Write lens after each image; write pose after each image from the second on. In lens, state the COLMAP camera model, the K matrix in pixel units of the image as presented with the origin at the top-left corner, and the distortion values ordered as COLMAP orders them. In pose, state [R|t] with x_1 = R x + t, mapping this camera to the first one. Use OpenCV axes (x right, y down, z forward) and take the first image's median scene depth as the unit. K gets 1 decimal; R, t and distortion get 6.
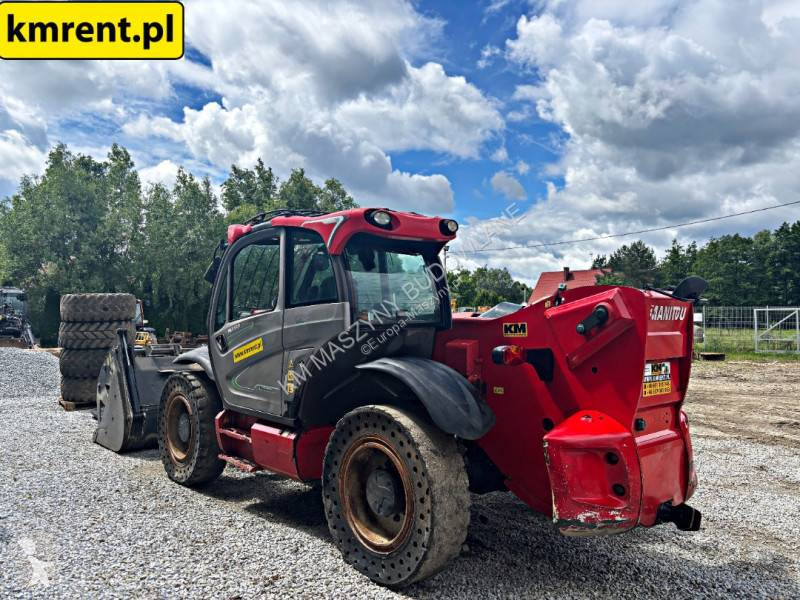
lens RADIAL K [[610.8, 0, 405.3], [0, 610.8, 299.4], [0, 0, 1]] dist [0.038923, -0.046393]
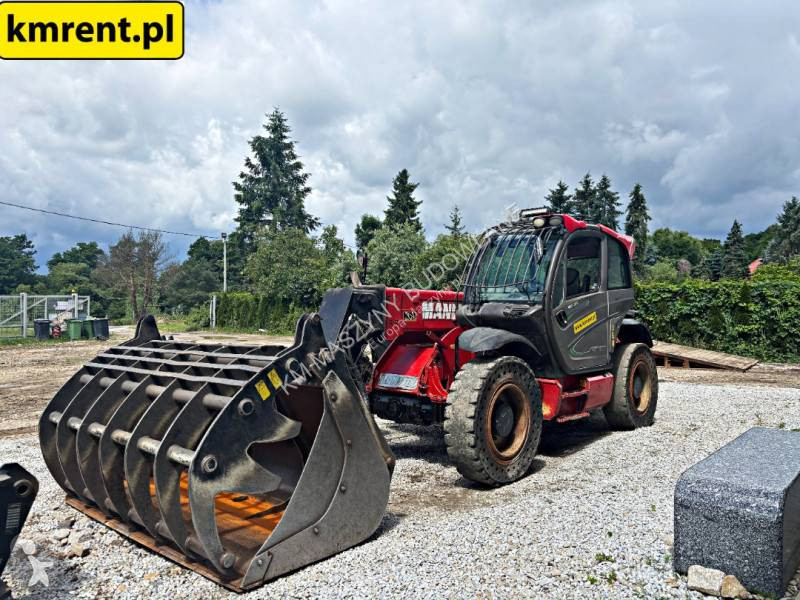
lens RADIAL K [[610.8, 0, 395.4], [0, 610.8, 300.2], [0, 0, 1]] dist [0.038923, -0.046393]
pose [[-0.093572, 0.010686, 0.995555, -0.245910], [-0.024918, 0.999604, -0.013071, 0.010643], [-0.995301, -0.026030, -0.093269, 0.250514]]
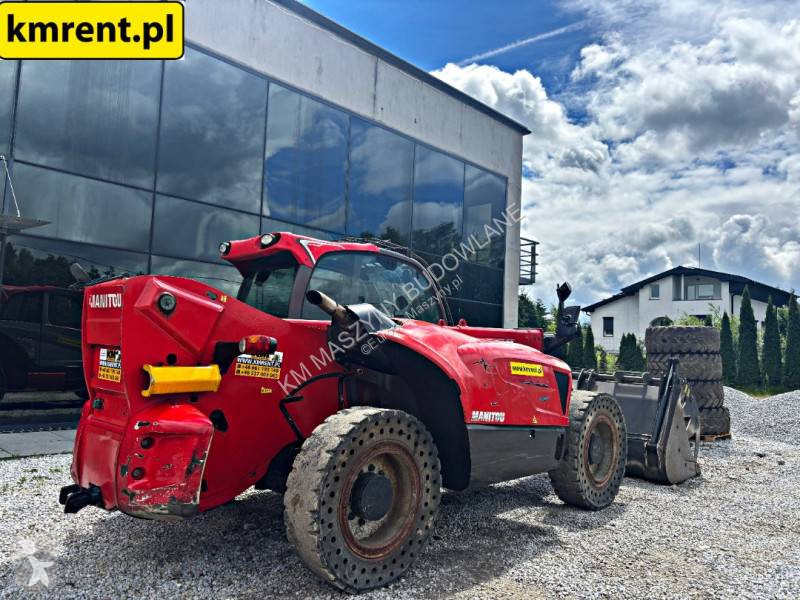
lens RADIAL K [[610.8, 0, 403.6], [0, 610.8, 294.7], [0, 0, 1]] dist [0.038923, -0.046393]
pose [[0.076067, -0.085257, -0.993451, 0.182782], [-0.012223, 0.996183, -0.086427, 0.011813], [0.997028, 0.018718, 0.074735, 0.174396]]
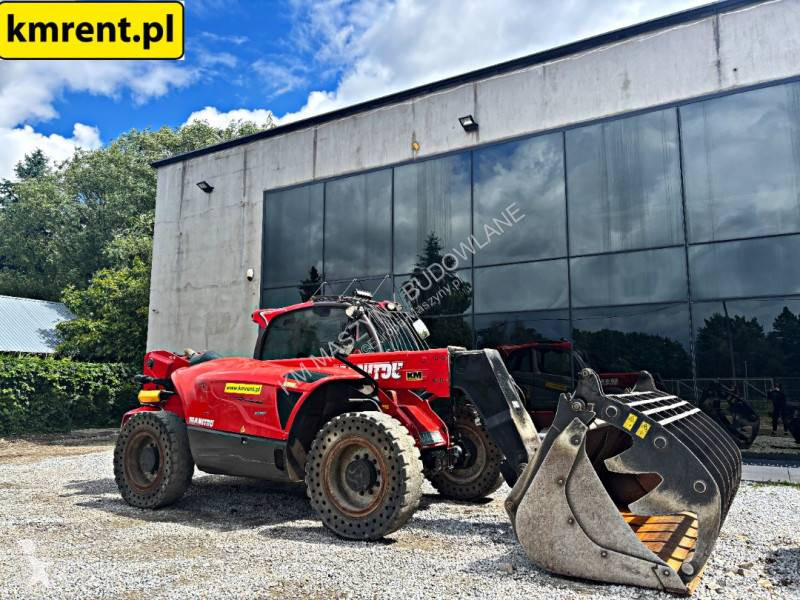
lens RADIAL K [[610.8, 0, 400.5], [0, 610.8, 294.1], [0, 0, 1]] dist [0.038923, -0.046393]
pose [[-0.960903, -0.039617, -0.274037, 0.025153], [0.008889, 0.984787, -0.173538, 0.022249], [0.276743, -0.169189, -0.945932, 0.440660]]
